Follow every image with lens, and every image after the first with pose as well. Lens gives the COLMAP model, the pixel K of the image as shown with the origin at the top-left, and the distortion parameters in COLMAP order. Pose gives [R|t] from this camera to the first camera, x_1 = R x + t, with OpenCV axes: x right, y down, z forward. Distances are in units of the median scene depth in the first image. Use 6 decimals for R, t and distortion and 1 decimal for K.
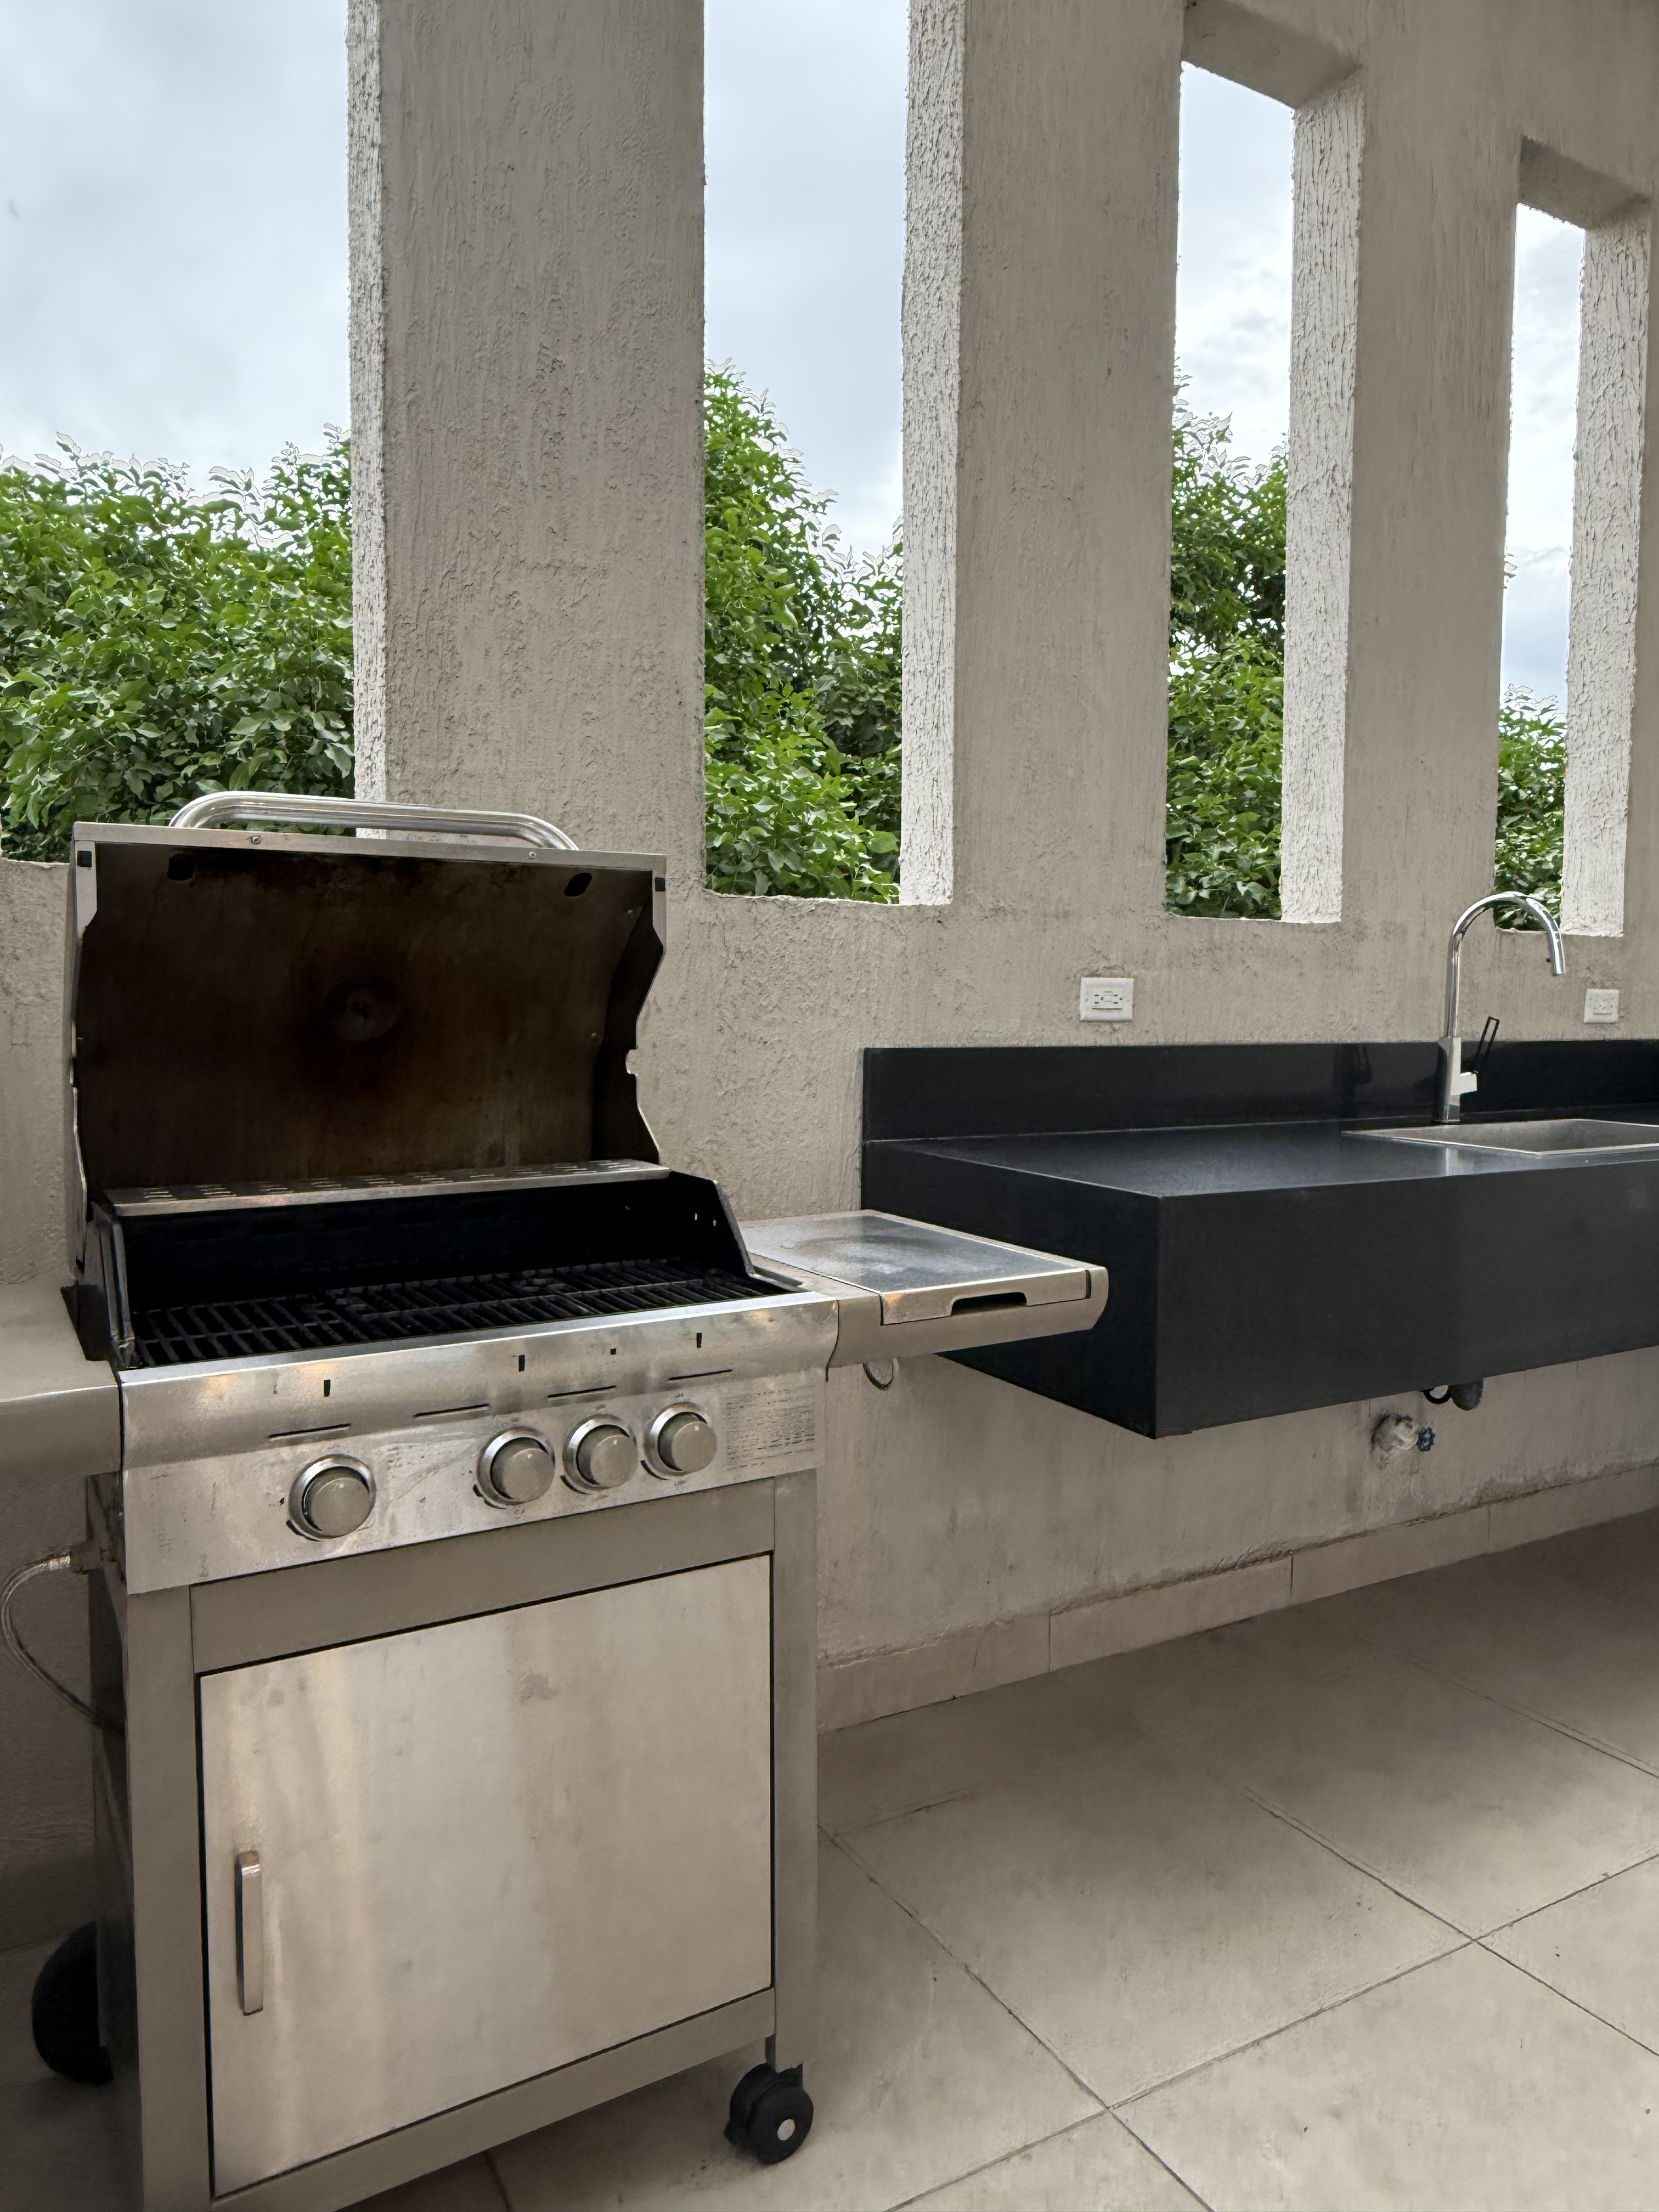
lens RADIAL K [[1497.4, 0, 835.4], [0, 1497.4, 1108.1], [0, 0, 1]] dist [-0.013249, 0.006536]
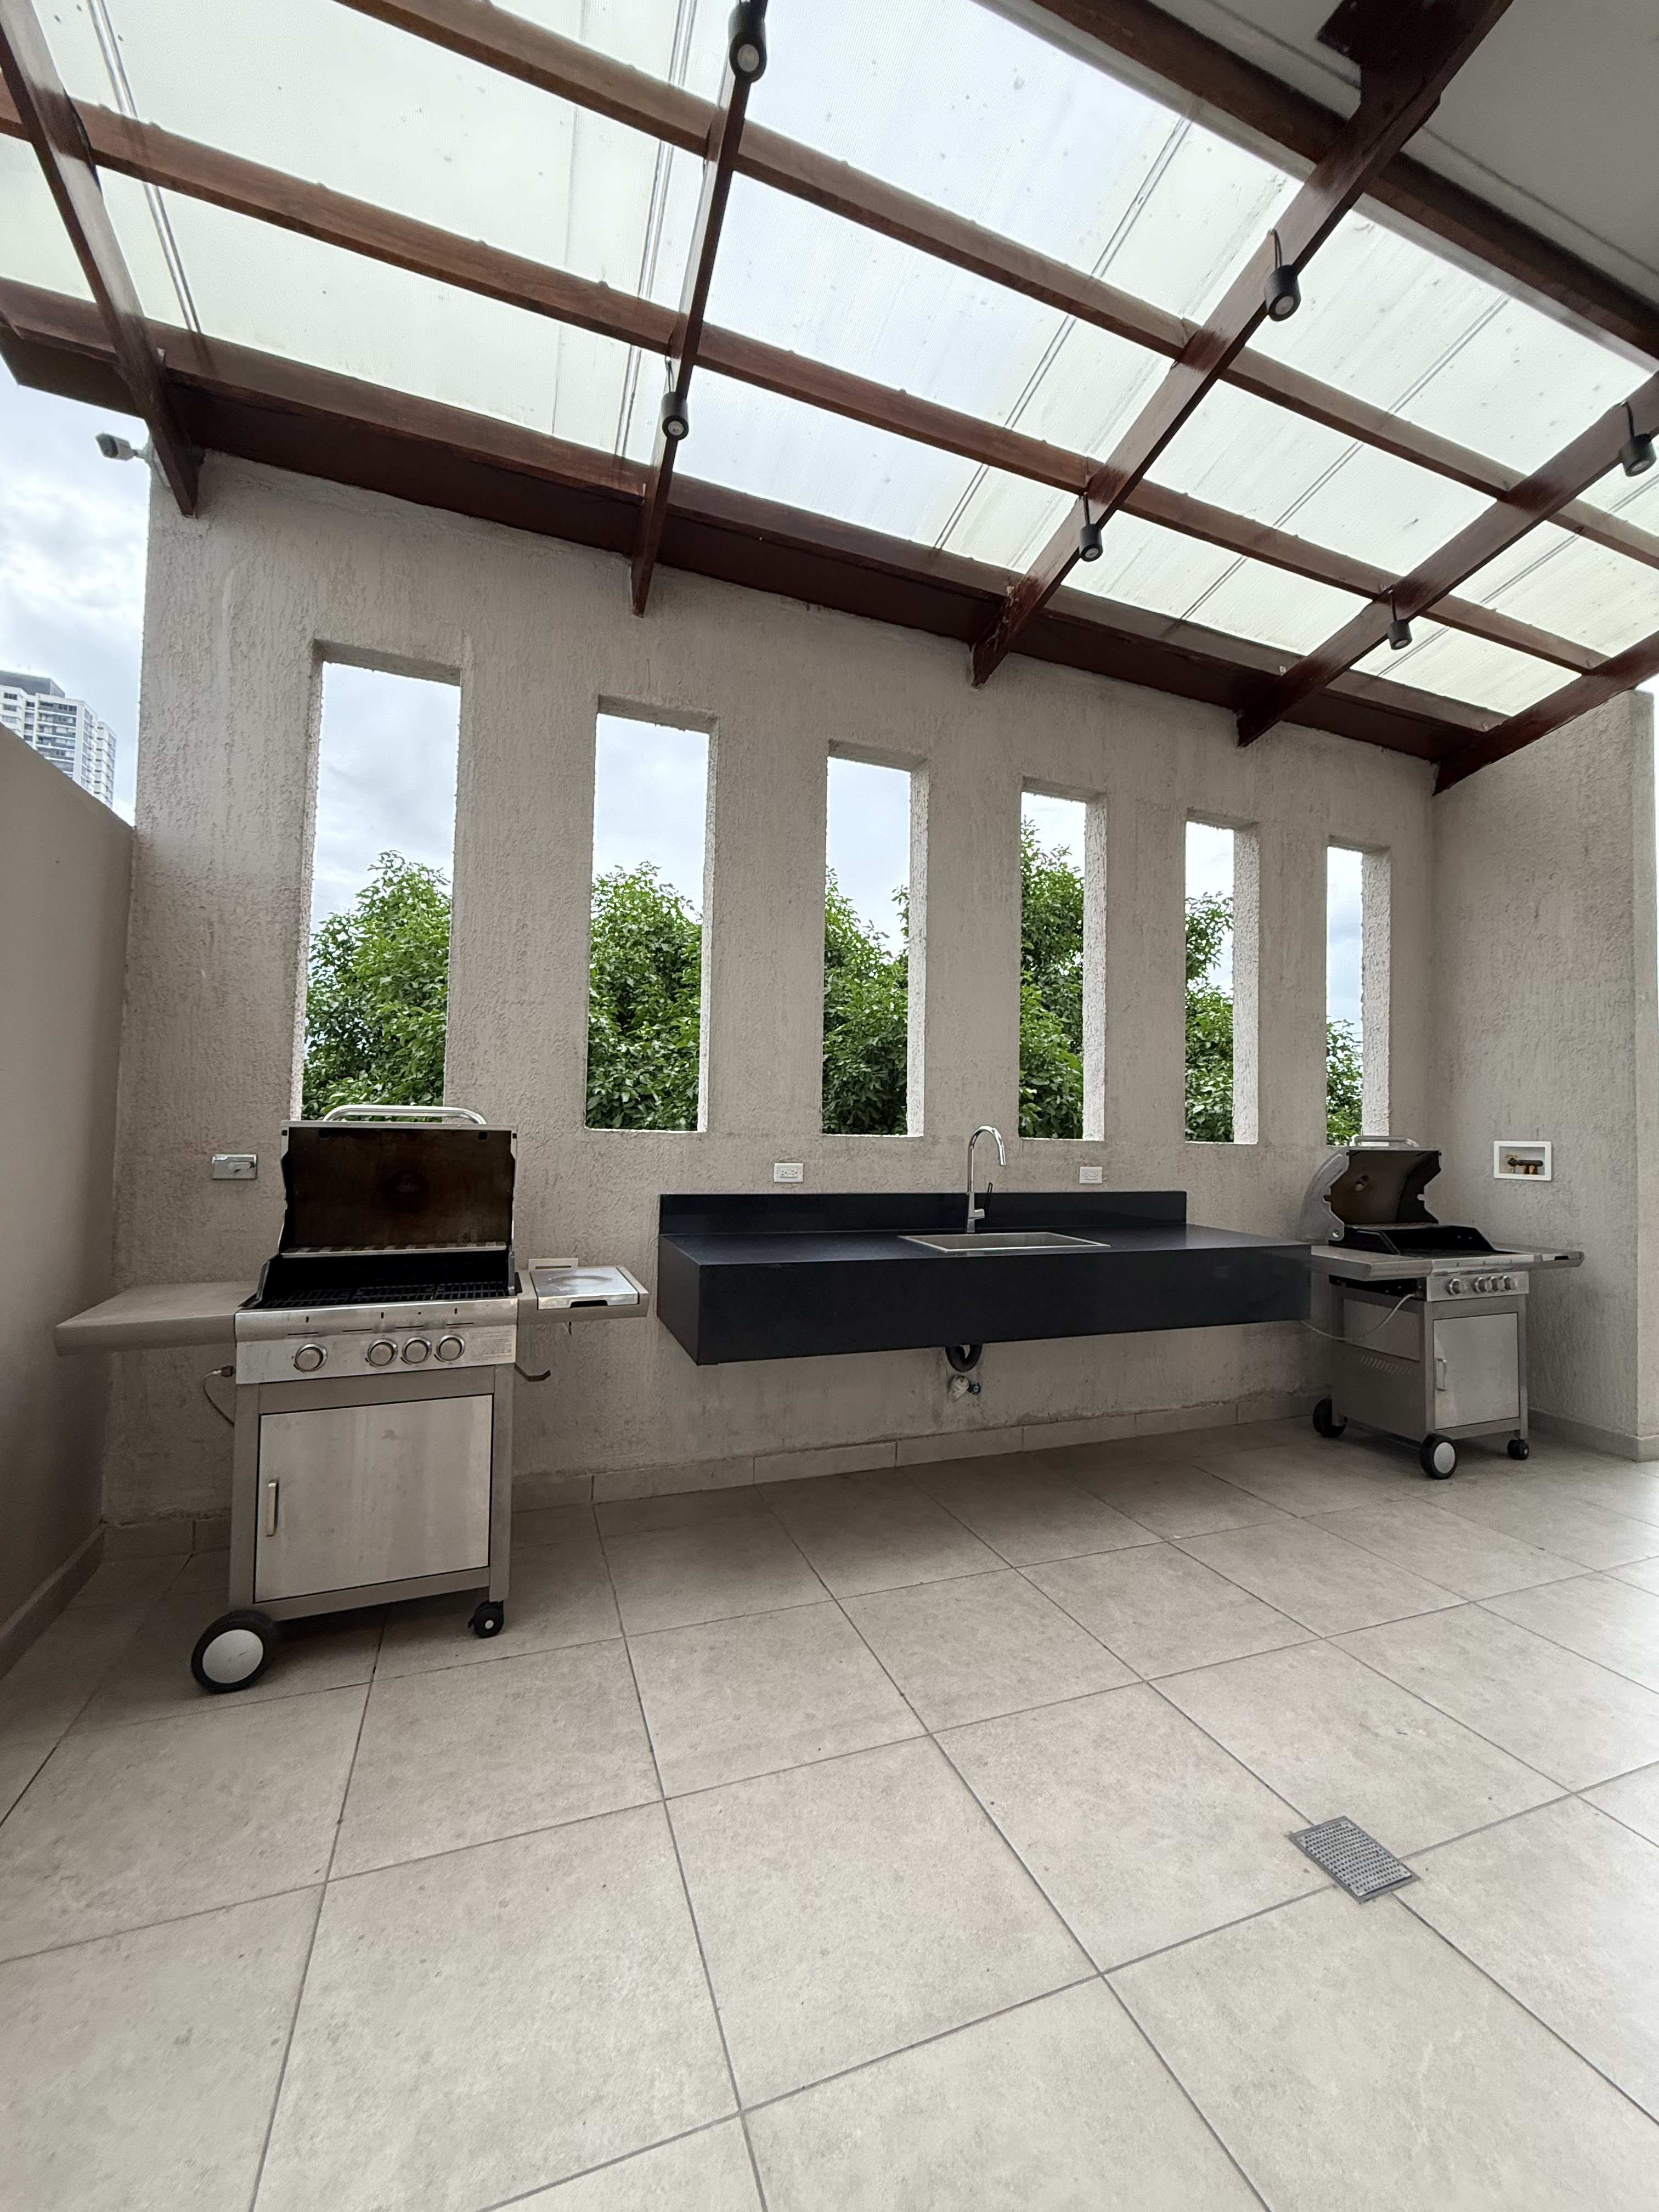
lens RADIAL K [[877.5, 0, 836.3], [0, 877.5, 1103.3], [0, 0, 1]] dist [0.002621, 0.000466]
pose [[0.988082, 0.008857, -0.153676, 0.463313], [-0.025311, 0.994102, -0.105450, -0.040473], [0.151835, 0.108082, 0.982479, -0.294944]]
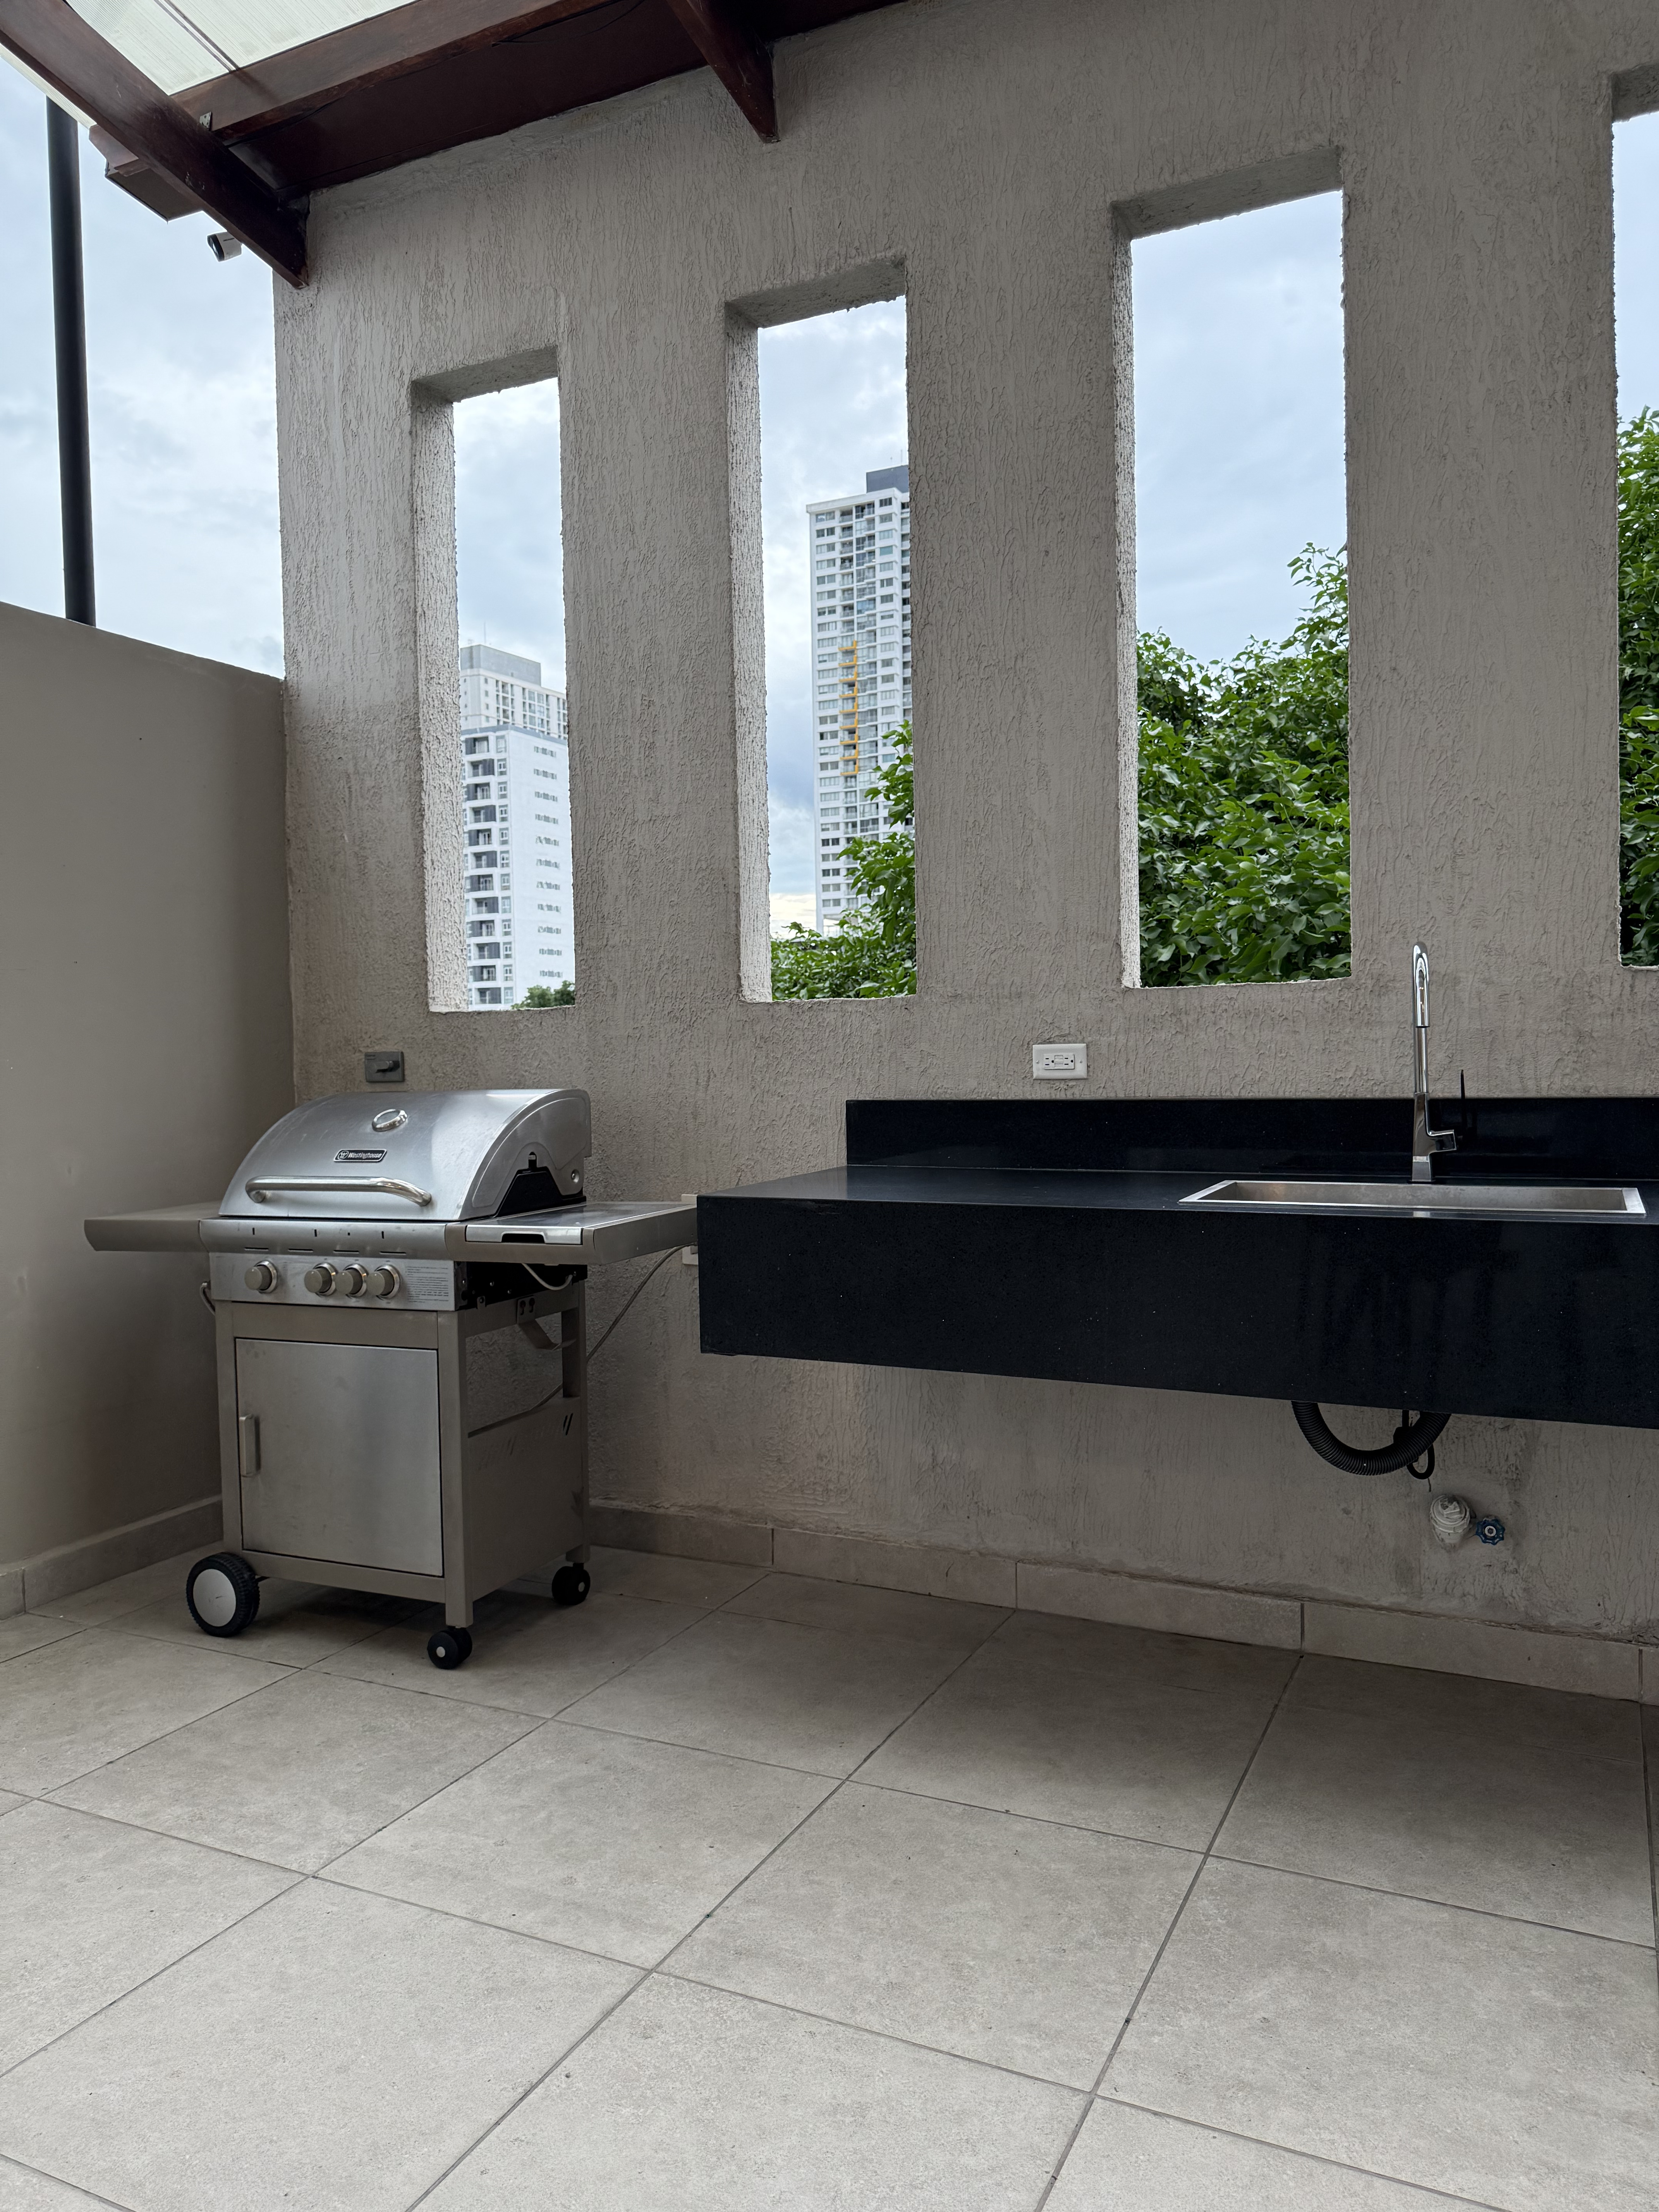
lens RADIAL K [[1584.7, 0, 841.1], [0, 1584.7, 1096.8], [0, 0, 1]] dist [0.047428, -0.041702]
pose [[0.565731, 0.006674, -0.824563, 1.170156], [-0.034945, 0.999263, -0.015888, -0.017748], [0.823849, 0.037802, 0.565548, 0.127799]]
